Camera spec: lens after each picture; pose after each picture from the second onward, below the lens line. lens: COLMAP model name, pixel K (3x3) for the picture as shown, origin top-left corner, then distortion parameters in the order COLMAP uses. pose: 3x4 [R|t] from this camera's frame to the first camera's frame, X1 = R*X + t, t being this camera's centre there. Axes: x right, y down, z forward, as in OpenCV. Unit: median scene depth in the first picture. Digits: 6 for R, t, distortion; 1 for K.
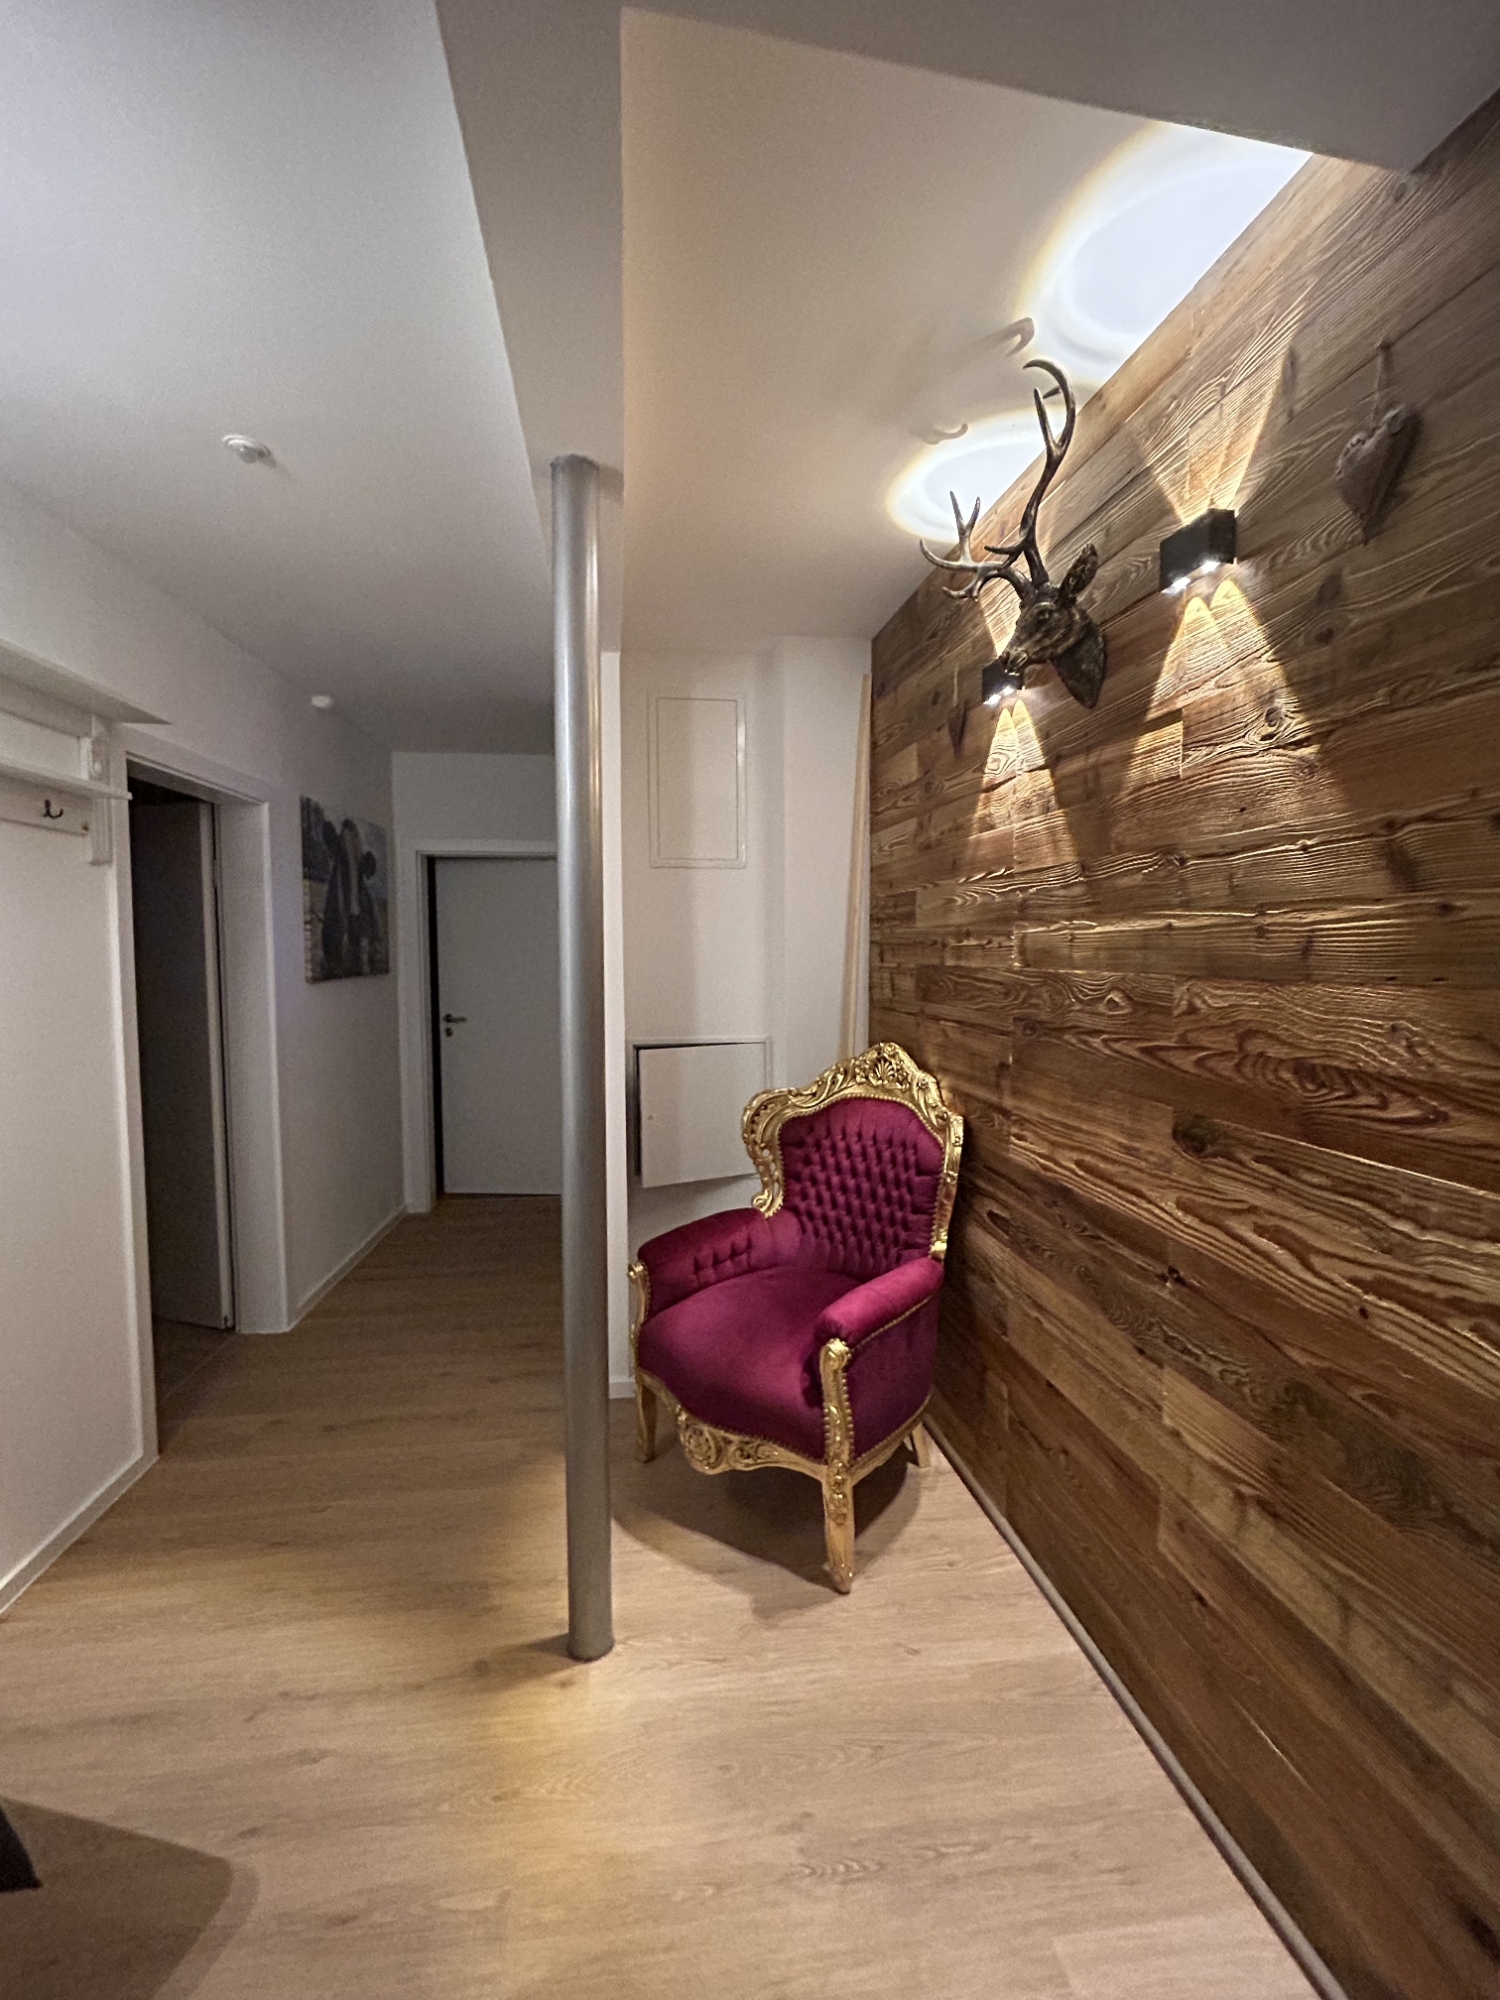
lens RADIAL K [[862.7, 0, 750.0], [0, 862.7, 1000.0], [0, 0, 1]] dist [-0.003534, -0.000264]
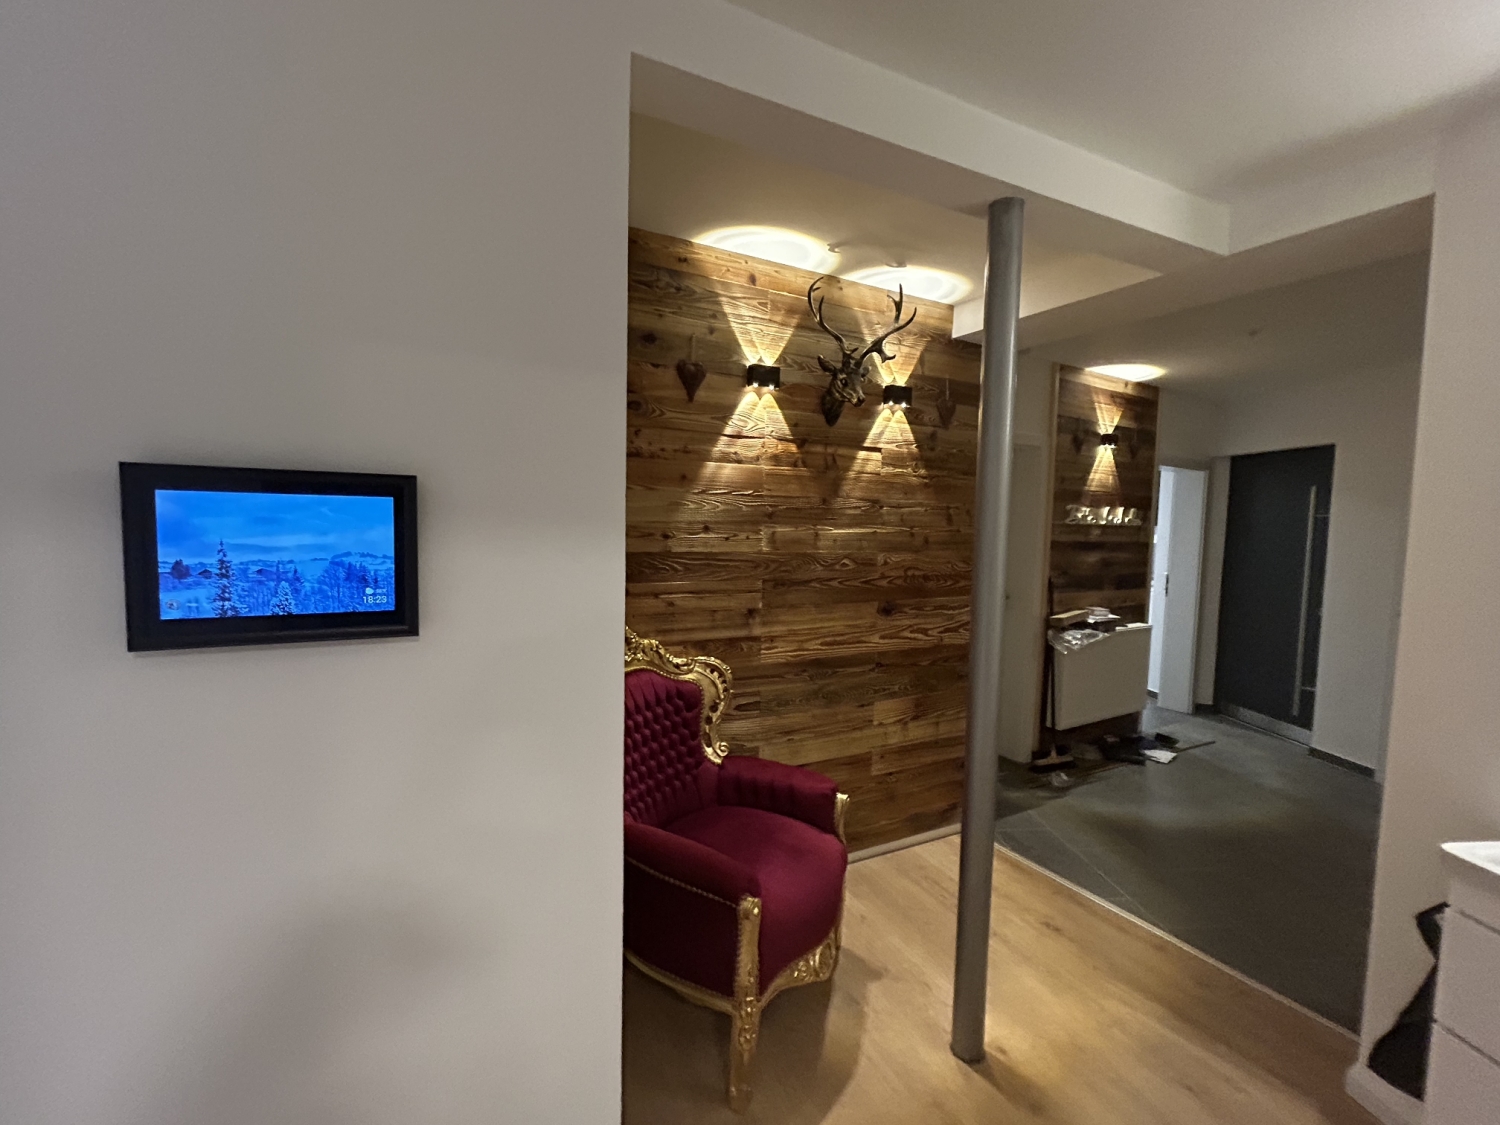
lens RADIAL K [[647.0, 0, 750.0], [0, 647.0, 562.5], [0, 0, 1]] dist [-0.003534, -0.000264]
pose [[-0.299581, -0.069914, 0.951506, -1.172409], [0.035321, 0.995815, 0.084291, -0.161087], [-0.953417, 0.058860, -0.295858, 1.835105]]
